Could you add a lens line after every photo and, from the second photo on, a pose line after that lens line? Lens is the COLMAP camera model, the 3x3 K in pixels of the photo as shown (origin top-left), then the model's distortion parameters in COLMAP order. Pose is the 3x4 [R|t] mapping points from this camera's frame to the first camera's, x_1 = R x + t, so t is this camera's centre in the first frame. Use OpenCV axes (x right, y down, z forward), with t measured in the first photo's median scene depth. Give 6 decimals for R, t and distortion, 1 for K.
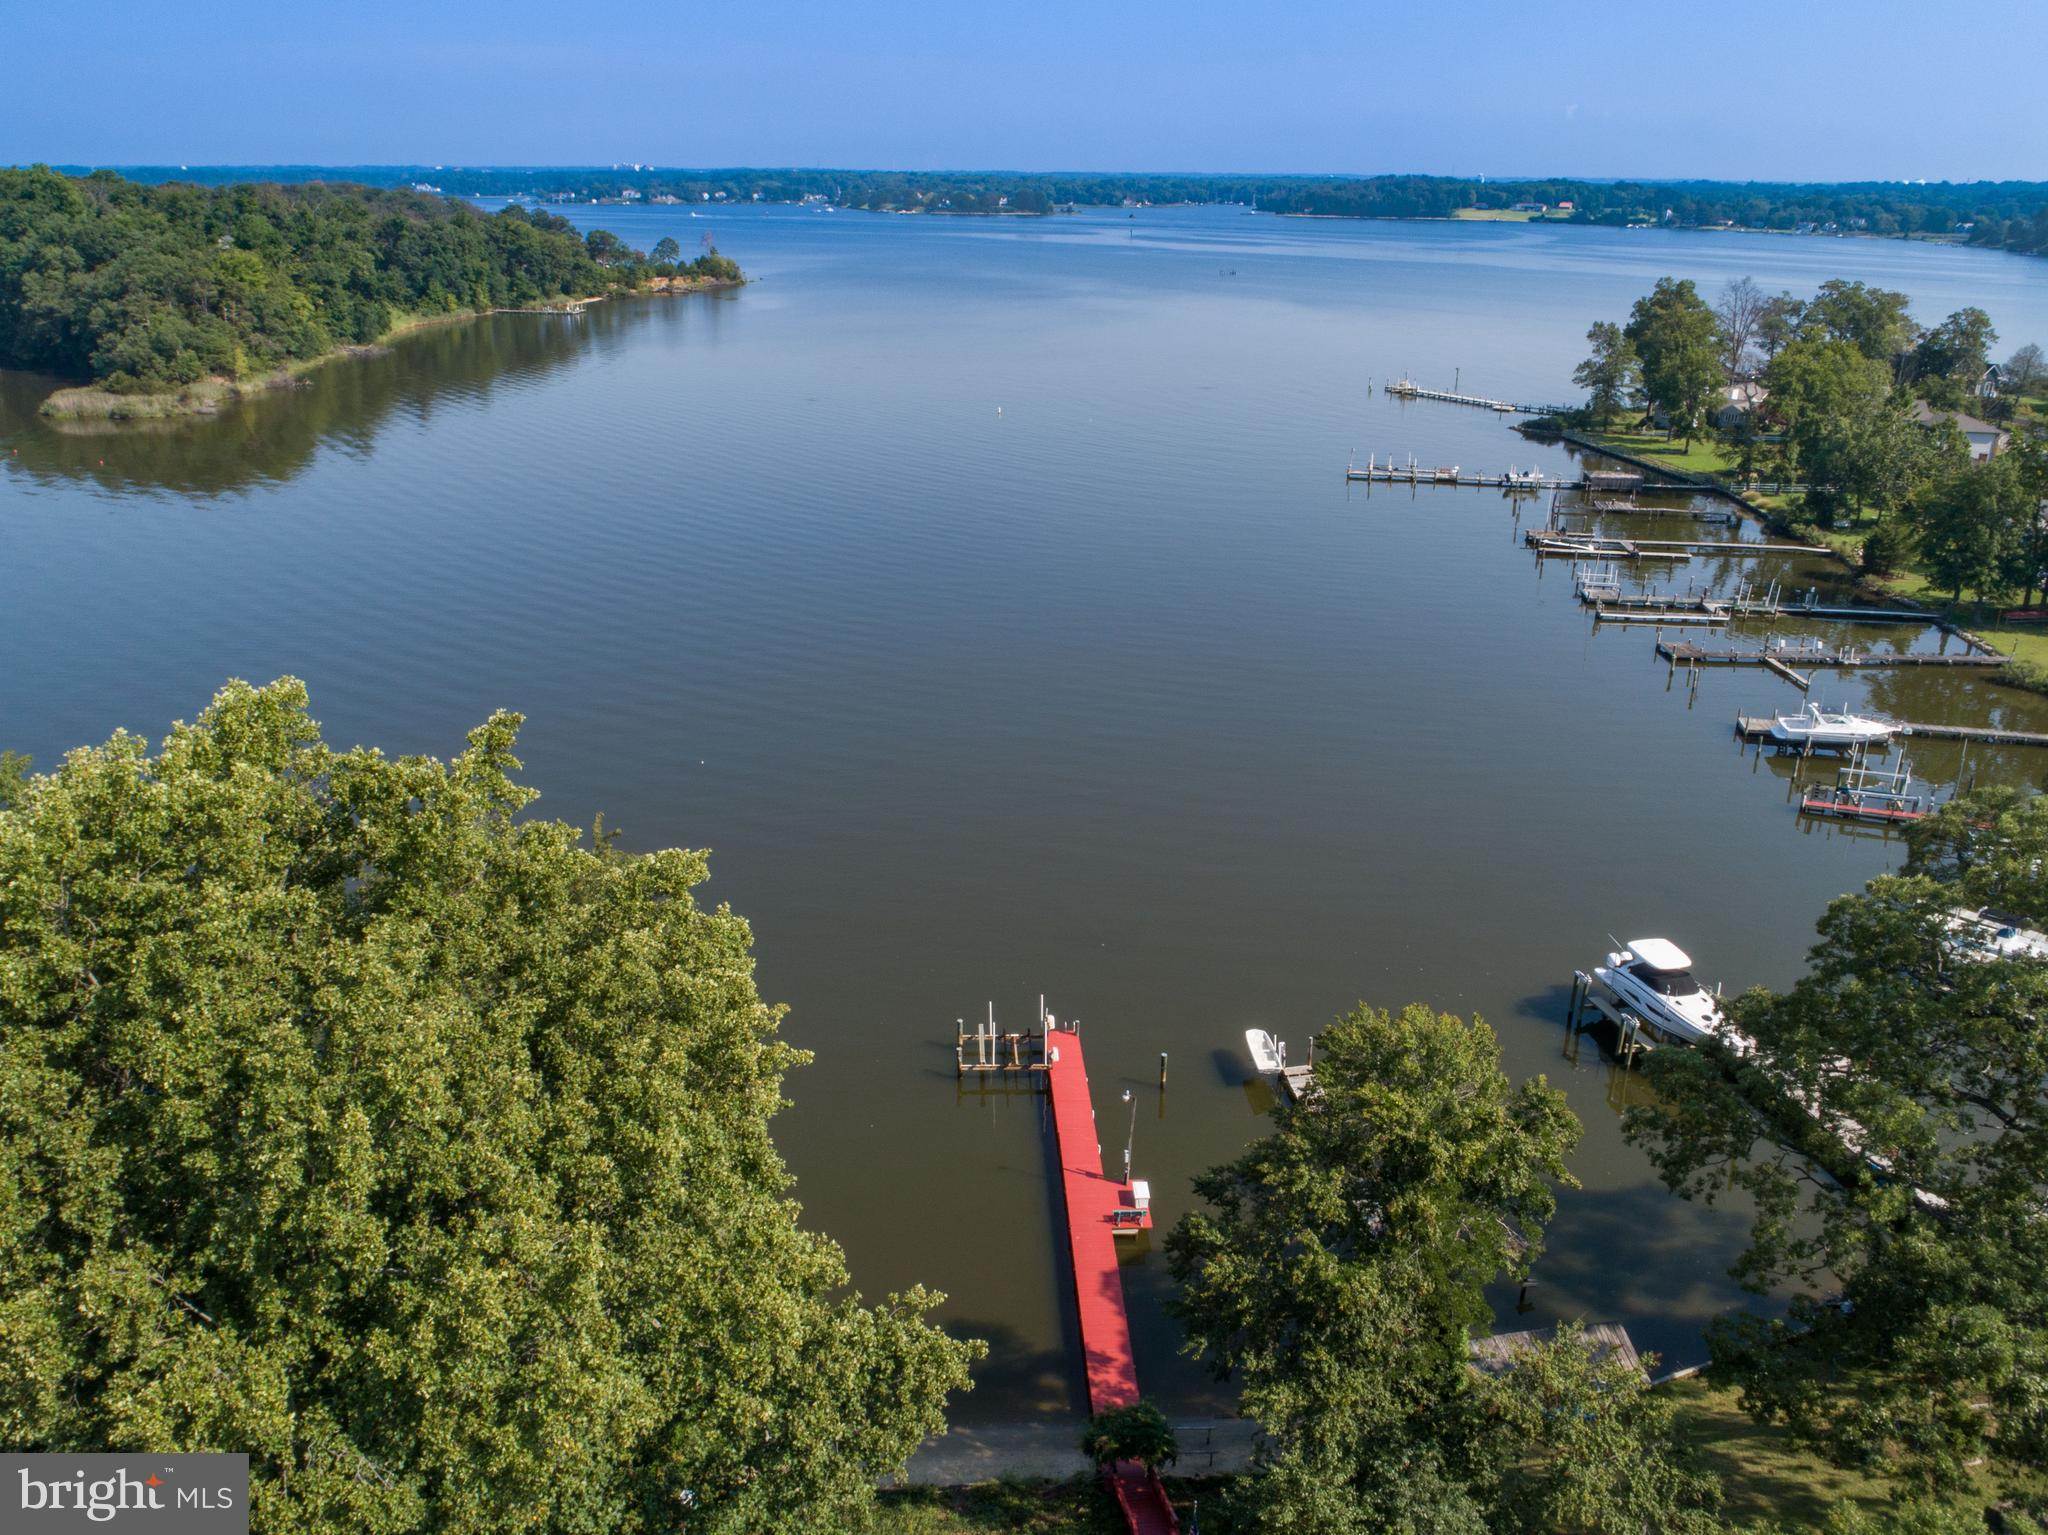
lens RADIAL K [[1555.1, 0, 1028.9], [0, 1555.1, 774.9], [0, 0, 1]] dist [-0.022328, 0.011859]
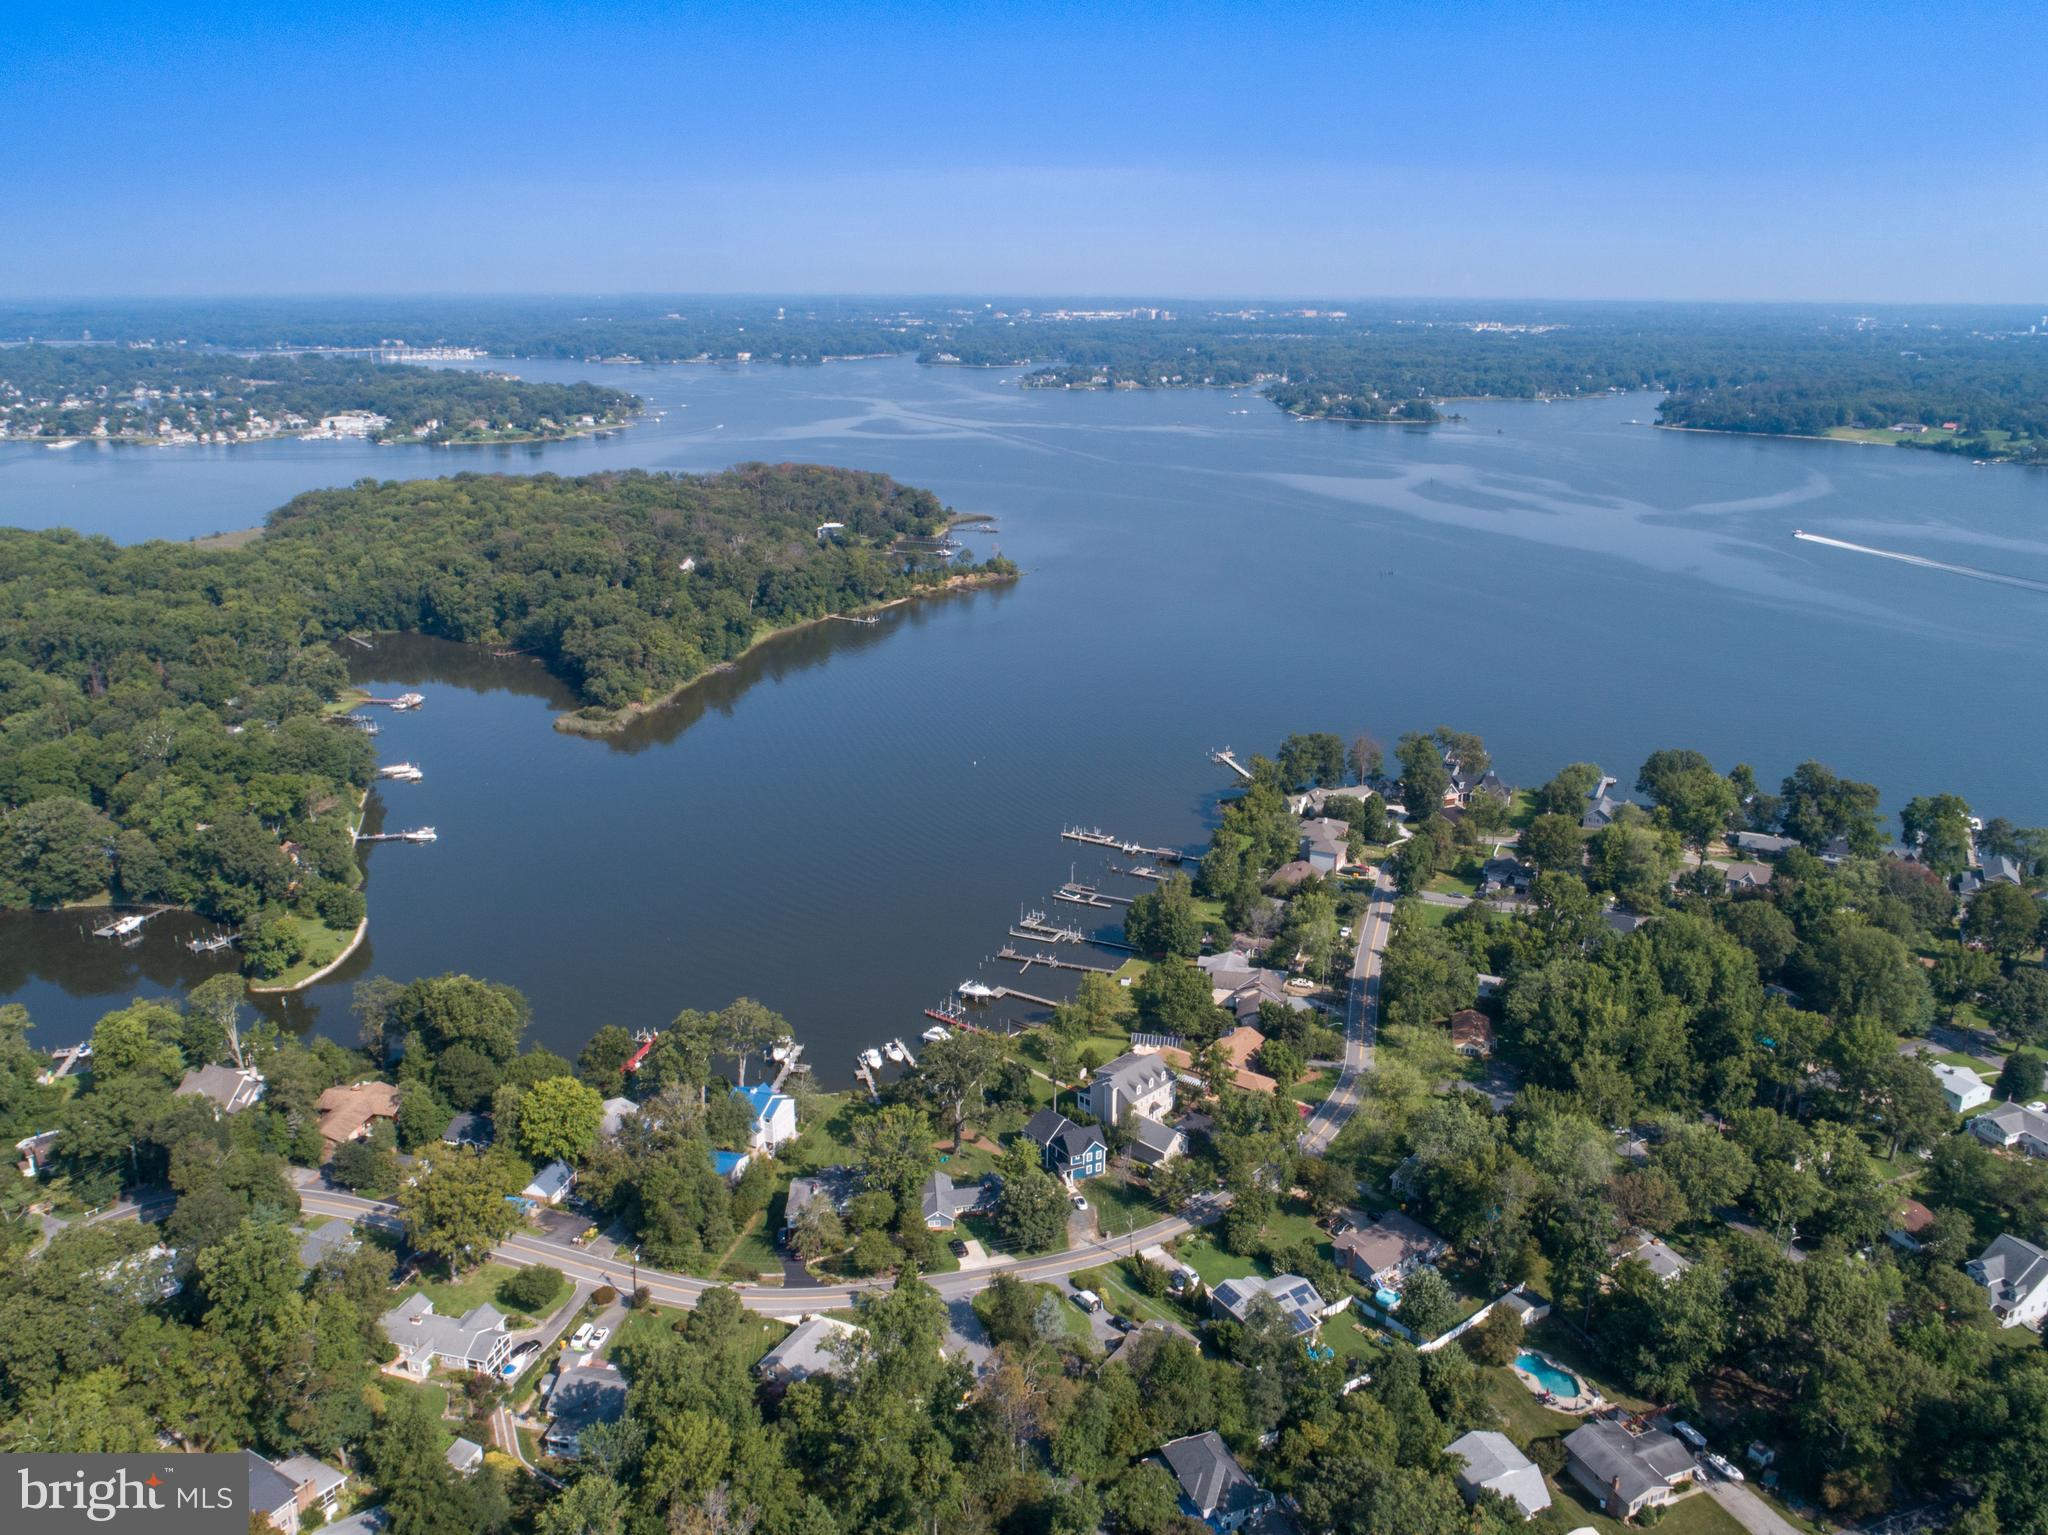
lens RADIAL K [[1555.1, 0, 1028.9], [0, 1555.1, 774.9], [0, 0, 1]] dist [-0.022328, 0.011859]
pose [[0.946172, 0.093571, -0.309844, 0.595352], [-0.113096, 0.992536, -0.045621, -0.127044], [0.303263, 0.078207, 0.949692, -0.759524]]
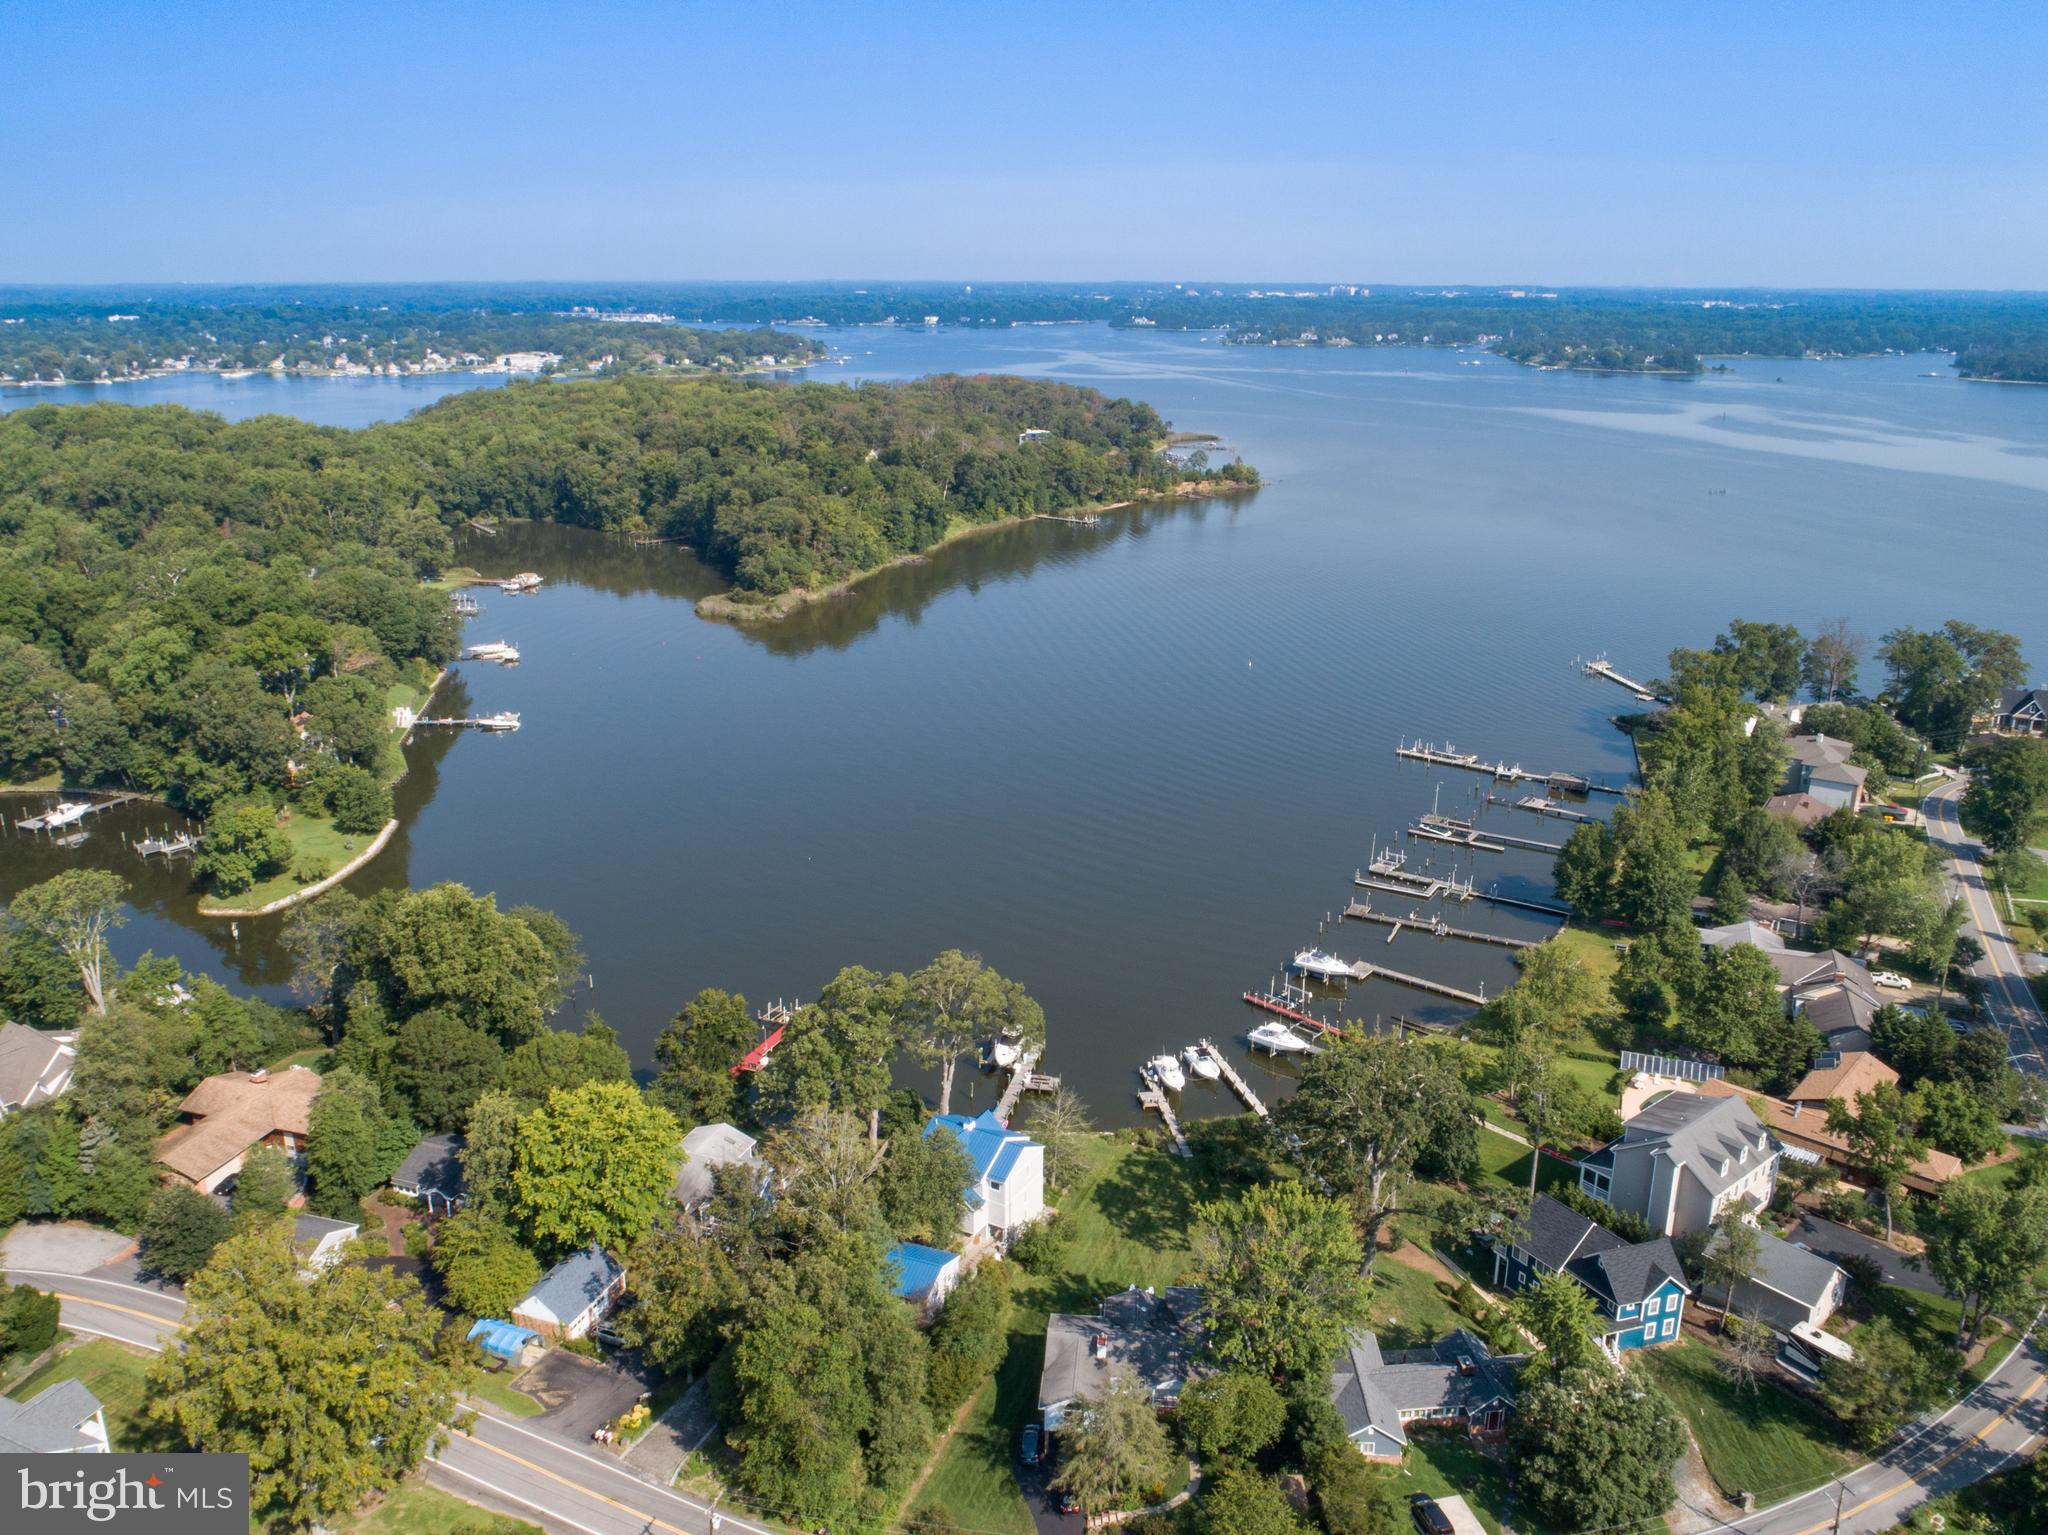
lens RADIAL K [[1555.1, 0, 1028.9], [0, 1555.1, 774.9], [0, 0, 1]] dist [-0.022328, 0.011859]
pose [[0.903605, 0.127753, -0.408872, 0.359909], [-0.152654, 0.987863, -0.028704, -0.057631], [0.400243, 0.088353, 0.912140, -0.339277]]
